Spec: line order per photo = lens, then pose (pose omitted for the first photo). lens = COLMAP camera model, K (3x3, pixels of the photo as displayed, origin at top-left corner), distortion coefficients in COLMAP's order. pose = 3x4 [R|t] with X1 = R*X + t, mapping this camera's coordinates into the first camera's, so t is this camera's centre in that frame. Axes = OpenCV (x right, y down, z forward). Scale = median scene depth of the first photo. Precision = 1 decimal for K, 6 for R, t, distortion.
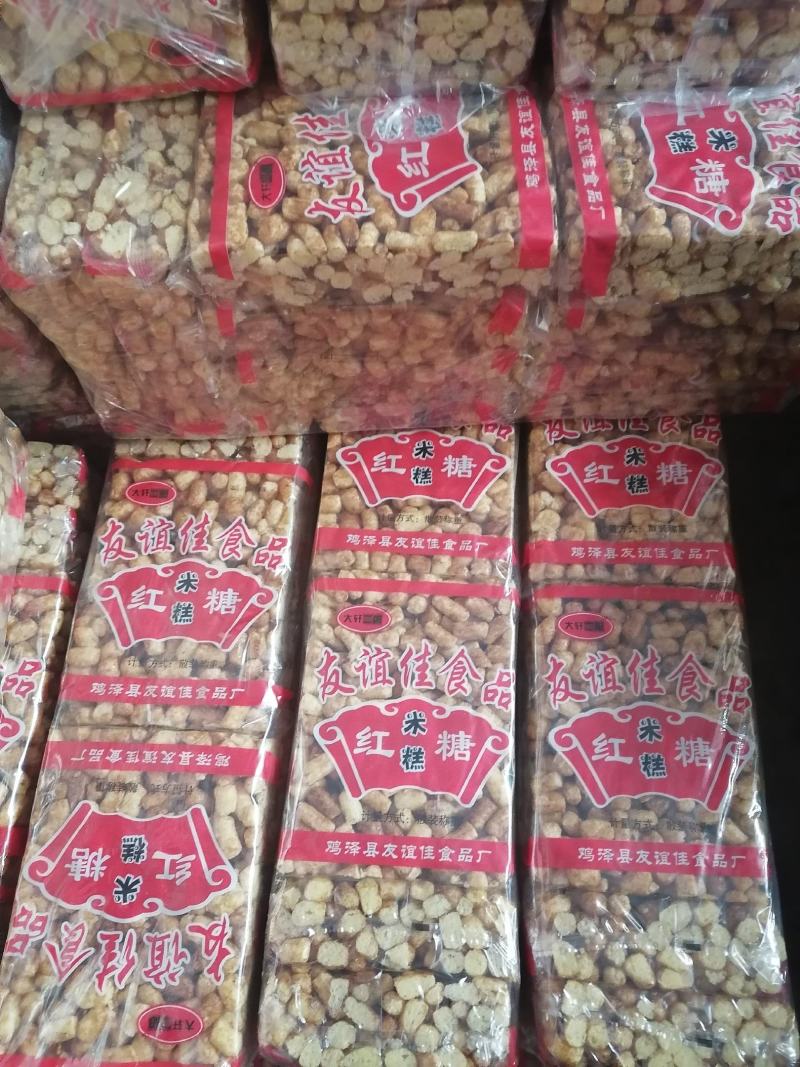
lens RADIAL K [[810.4, 0, 397.6], [0, 810.4, 529.8], [0, 0, 1]] dist [0.112679, -0.144009]
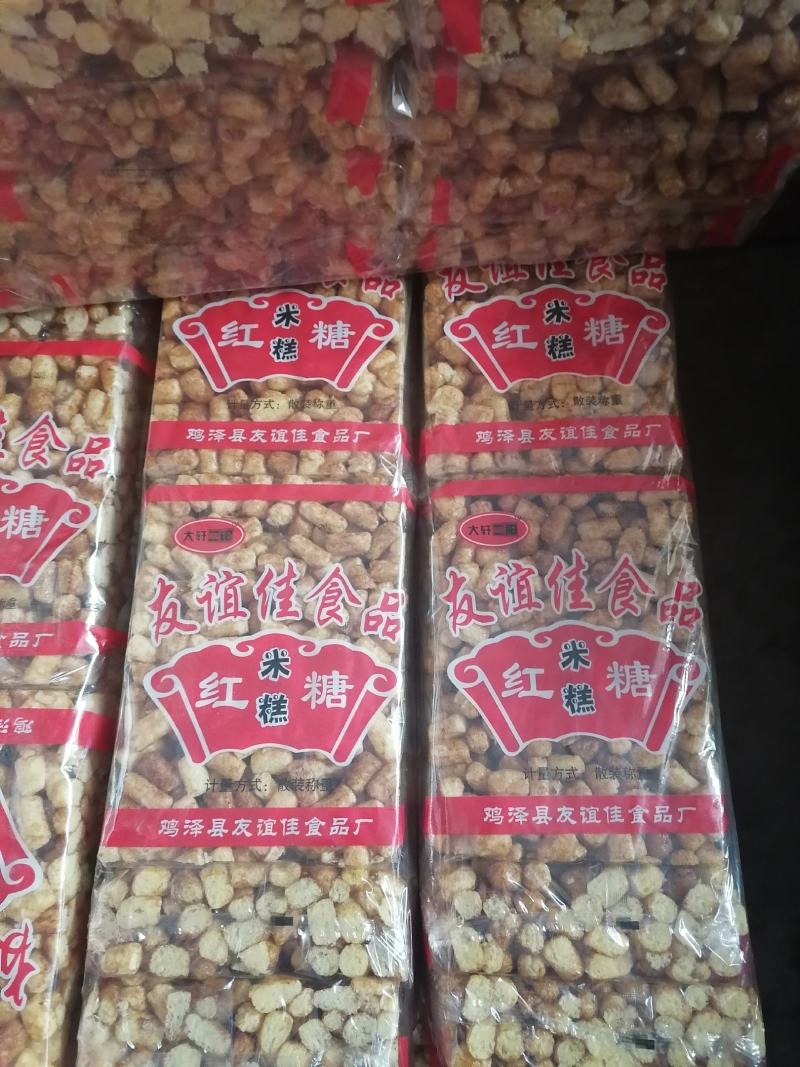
lens RADIAL K [[810.4, 0, 397.6], [0, 810.4, 529.8], [0, 0, 1]] dist [0.112679, -0.144009]
pose [[0.998609, -0.051216, 0.012505, 0.136945], [0.049907, 0.994791, 0.088886, 0.047003], [-0.016992, -0.088139, 0.995963, 0.238660]]
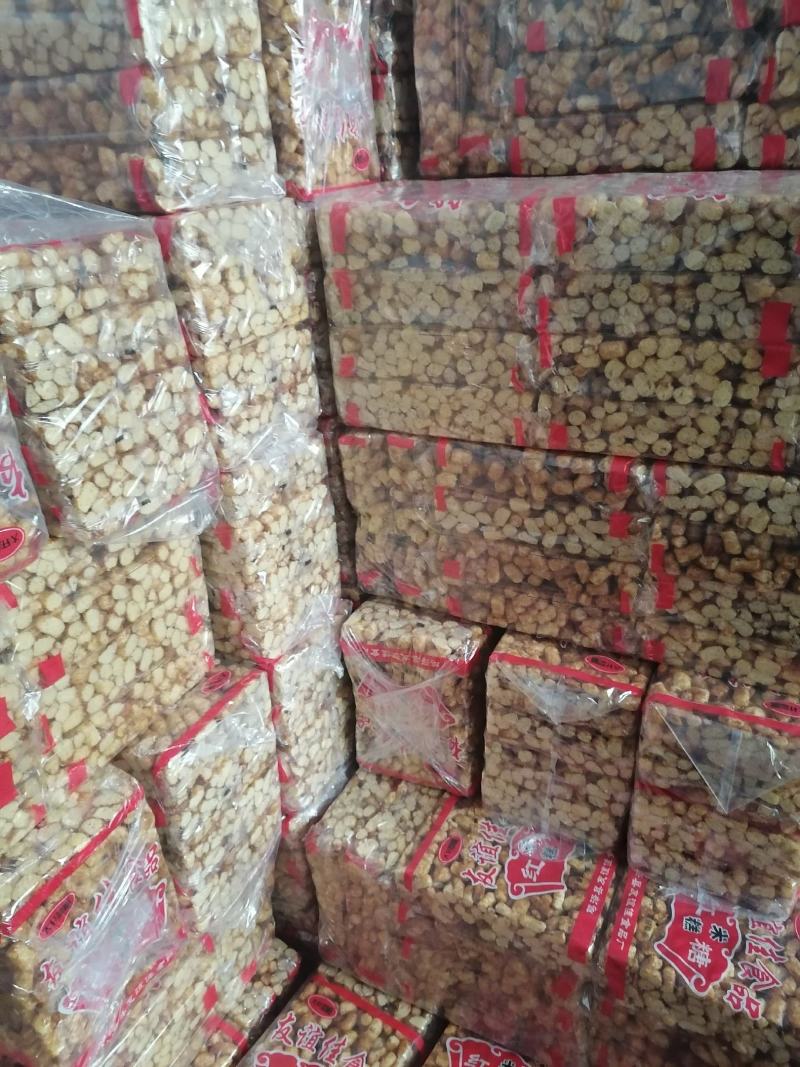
lens RADIAL K [[789.6, 0, 400.5], [0, 789.6, 514.0], [0, 0, 1]] dist [0.074308, -0.116058]
pose [[0.868170, 0.189151, -0.458806, 0.357877], [-0.445631, 0.703984, -0.553010, 0.072692], [0.218390, 0.684565, 0.695469, -0.659484]]
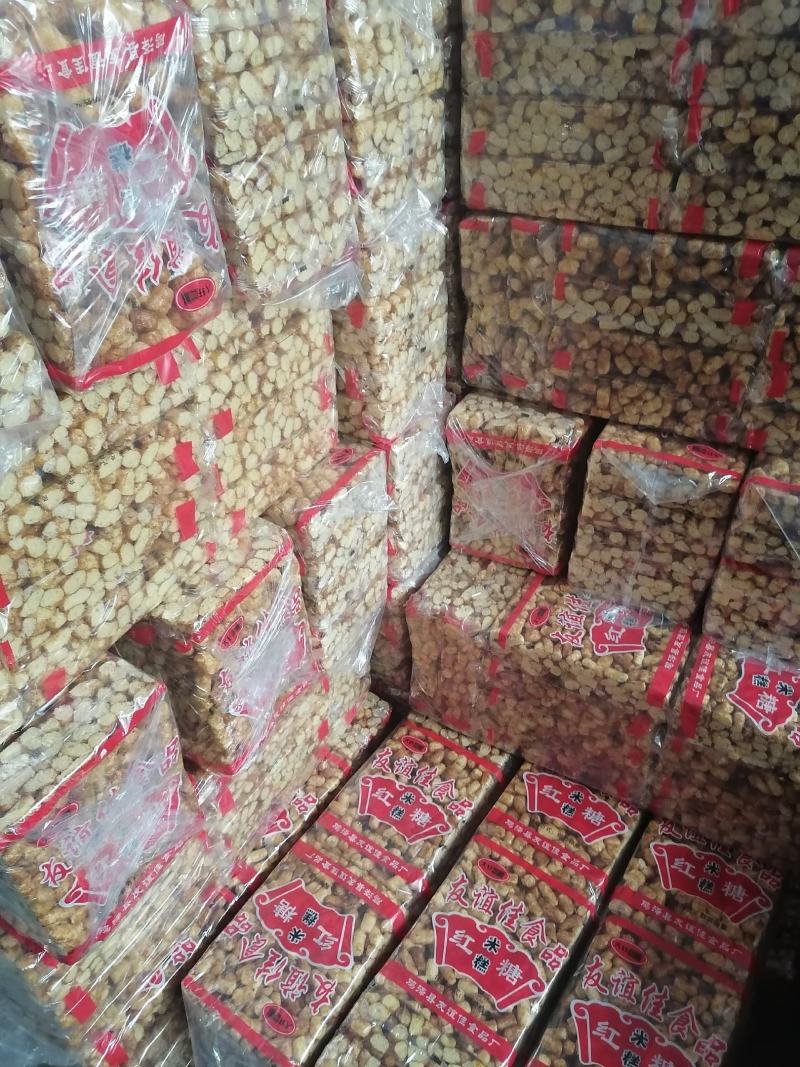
lens RADIAL K [[790.3, 0, 394.3], [0, 790.3, 524.7], [0, 0, 1]] dist [0.069062, -0.114942]
pose [[0.846298, 0.312481, -0.431434, 0.270938], [-0.484439, 0.788319, -0.379305, 0.279029], [0.221582, 0.530009, 0.818531, -0.702734]]
